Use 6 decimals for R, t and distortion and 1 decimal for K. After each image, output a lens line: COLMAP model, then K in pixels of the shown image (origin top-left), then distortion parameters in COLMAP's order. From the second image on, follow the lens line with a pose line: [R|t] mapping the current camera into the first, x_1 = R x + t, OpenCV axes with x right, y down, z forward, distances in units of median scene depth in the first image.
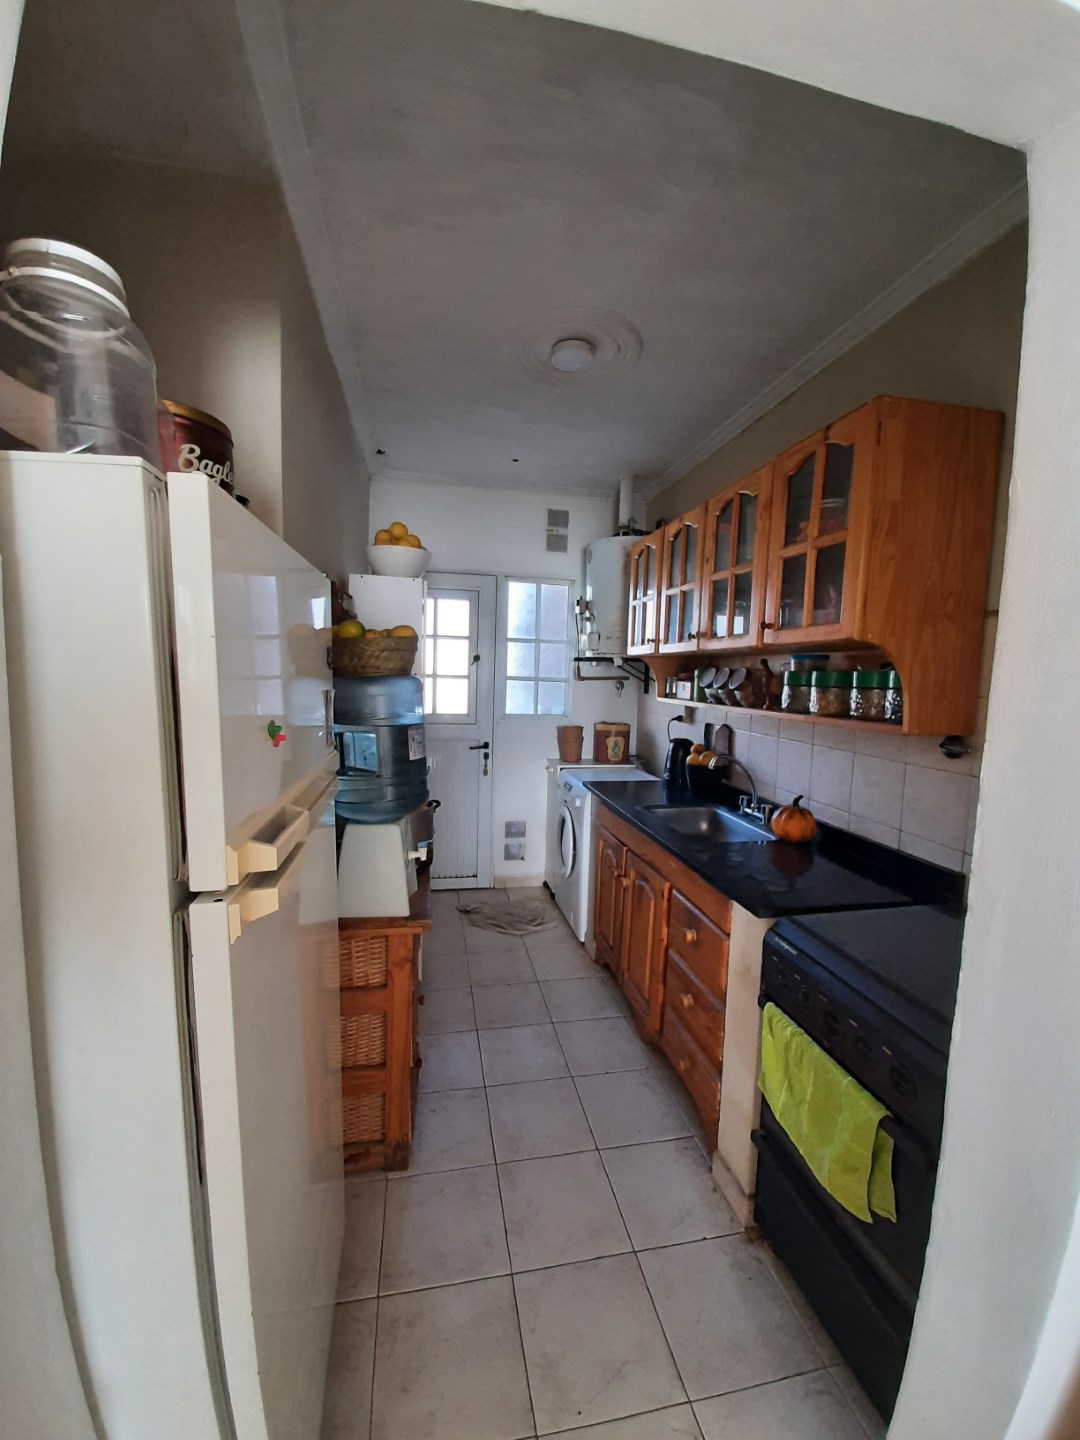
lens RADIAL K [[573.7, 0, 537.3], [0, 573.7, 727.6], [0, 0, 1]] dist [-0.000706, -0.000024]
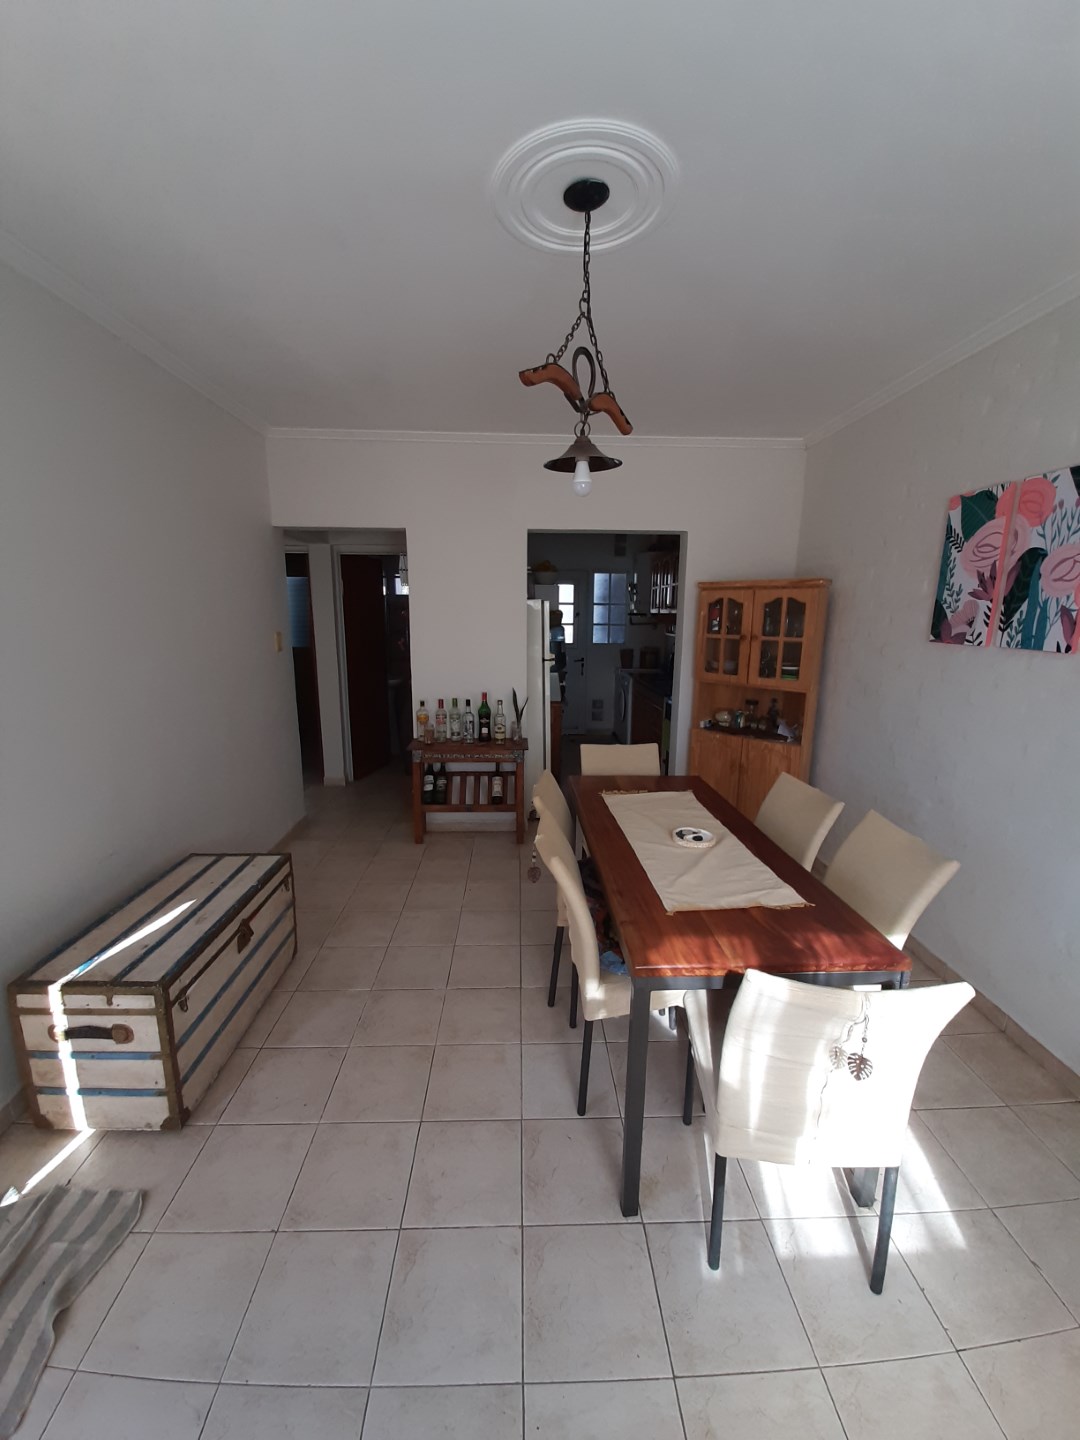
lens RADIAL K [[573.7, 0, 535.5], [0, 573.7, 714.7], [0, 0, 1]] dist [-0.000706, -0.000024]
pose [[0.986626, 0.004750, -0.162929, 0.070561], [0.008163, 0.996881, 0.078492, 0.062581], [0.162794, -0.078772, 0.983511, -0.943503]]
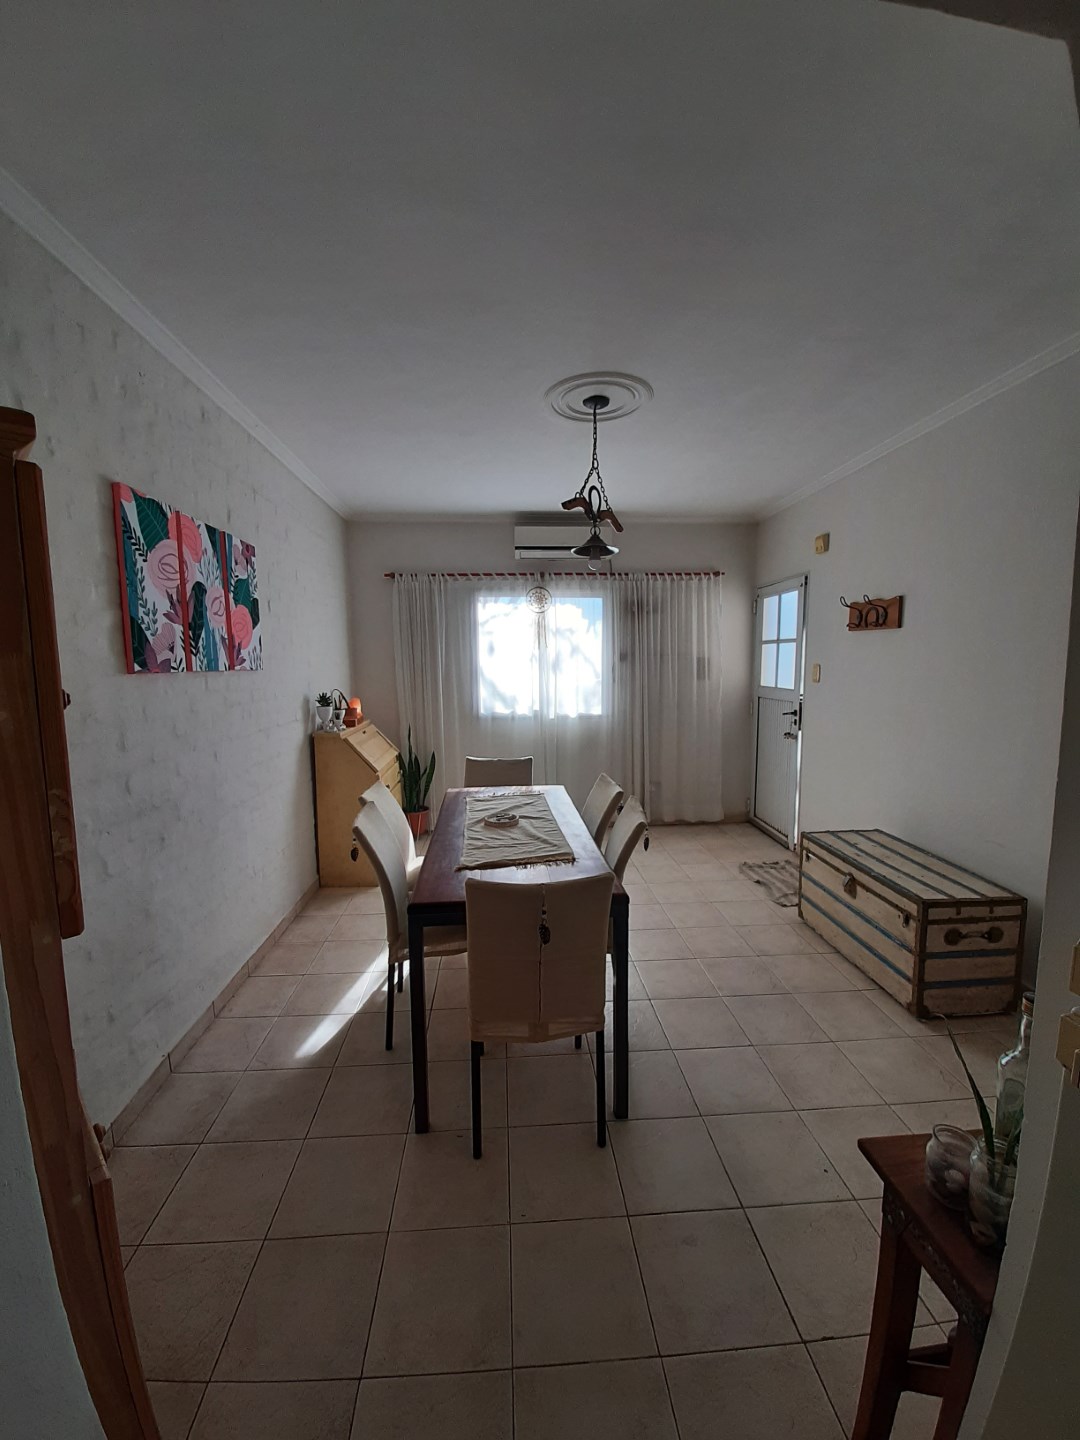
lens RADIAL K [[573.7, 0, 536.9], [0, 573.7, 723.6], [0, 0, 1]] dist [-0.000706, -0.000024]
pose [[-0.992864, -0.030339, 0.115326, -0.100303], [-0.005685, 0.978038, 0.208349, -0.216626], [-0.119114, 0.206206, -0.971232, 2.688021]]
